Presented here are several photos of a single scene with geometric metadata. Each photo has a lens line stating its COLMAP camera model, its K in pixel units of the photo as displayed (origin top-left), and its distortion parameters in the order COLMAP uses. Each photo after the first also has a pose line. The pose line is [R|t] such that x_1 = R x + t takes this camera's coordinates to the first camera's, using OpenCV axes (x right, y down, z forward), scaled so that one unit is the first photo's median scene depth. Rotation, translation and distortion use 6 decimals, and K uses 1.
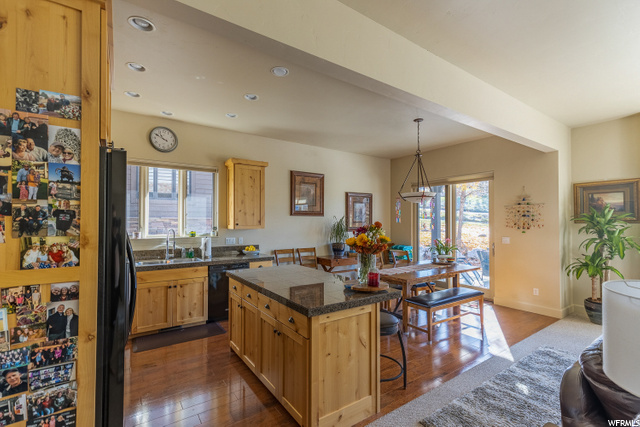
lens RADIAL K [[291.3, 0, 298.6], [0, 291.3, 213.7], [0, 0, 1]] dist [0.001614, 0.000084]
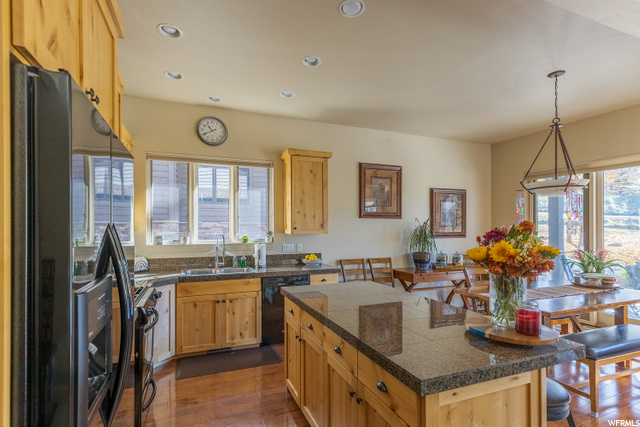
lens RADIAL K [[296.0, 0, 289.6], [0, 296.0, 224.2], [0, 0, 1]] dist [0.000976, 0.000078]
pose [[0.972657, -0.003965, -0.232213, -0.031481], [0.007657, 0.999858, 0.015001, 0.012196], [0.232121, -0.016369, 0.972549, 0.179498]]
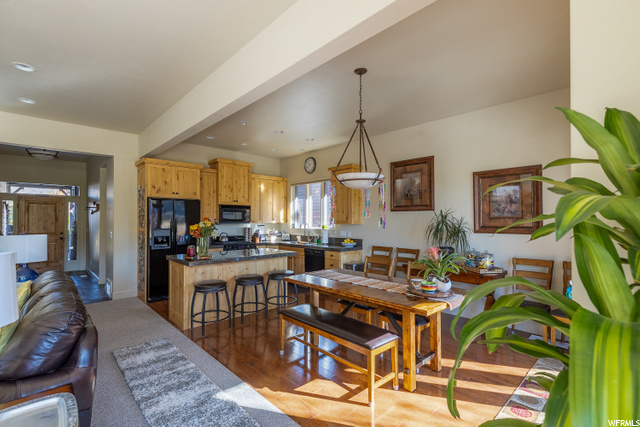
lens RADIAL K [[299.9, 0, 320.3], [0, 299.9, 218.9], [0, 0, 1]] dist [0.001646, 0.000339]
pose [[0.159294, -0.005282, -0.987217, 1.063215], [0.022317, 0.999749, -0.001748, 0.032909], [0.986979, -0.021753, 0.159372, 0.761939]]
